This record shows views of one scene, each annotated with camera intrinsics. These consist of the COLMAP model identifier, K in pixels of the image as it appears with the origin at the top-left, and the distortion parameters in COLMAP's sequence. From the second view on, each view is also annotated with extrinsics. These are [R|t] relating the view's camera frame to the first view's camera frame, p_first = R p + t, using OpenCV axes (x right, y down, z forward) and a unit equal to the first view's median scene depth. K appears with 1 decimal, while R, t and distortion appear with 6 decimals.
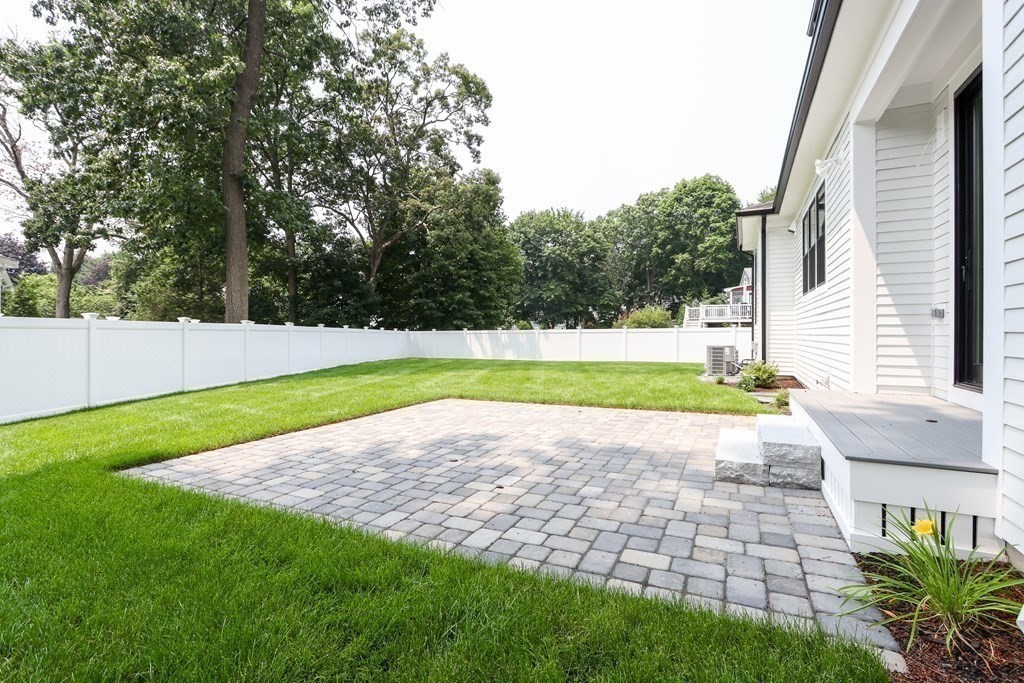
lens RADIAL K [[492.1, 0, 512.0], [0, 492.1, 341.5], [0, 0, 1]] dist [-0.000340, 0.000367]
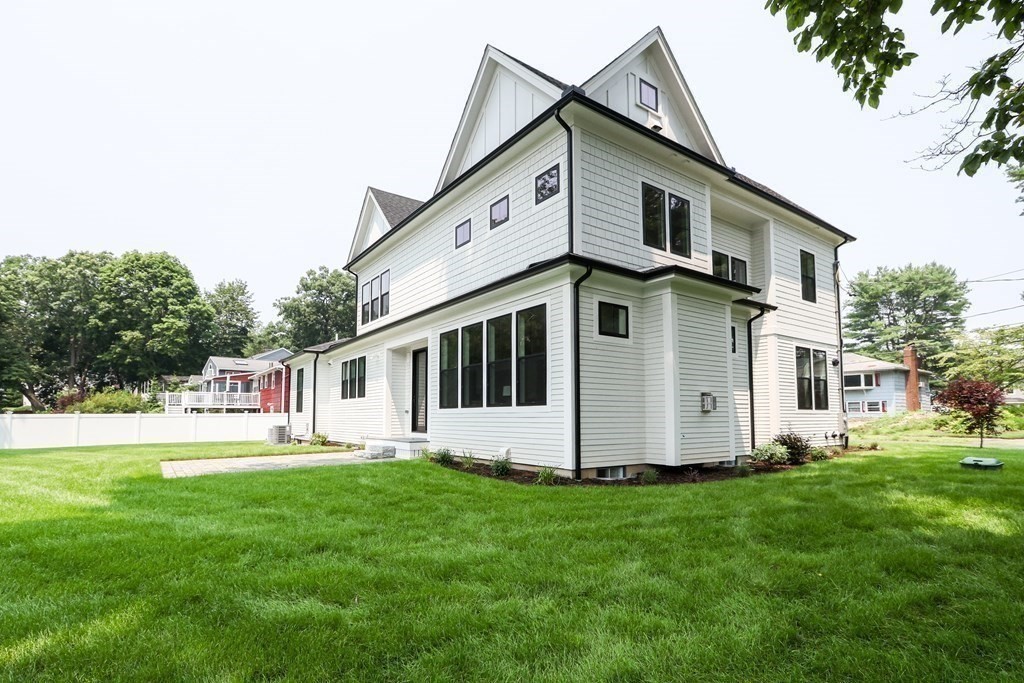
lens RADIAL K [[492.1, 0, 512.0], [0, 492.1, 341.5], [0, 0, 1]] dist [-0.000340, 0.000367]
pose [[0.498301, 0.132417, 0.856833, -0.084707], [0.015978, 0.986698, -0.161779, 0.001306], [-0.866857, 0.094304, 0.489556, -0.064844]]
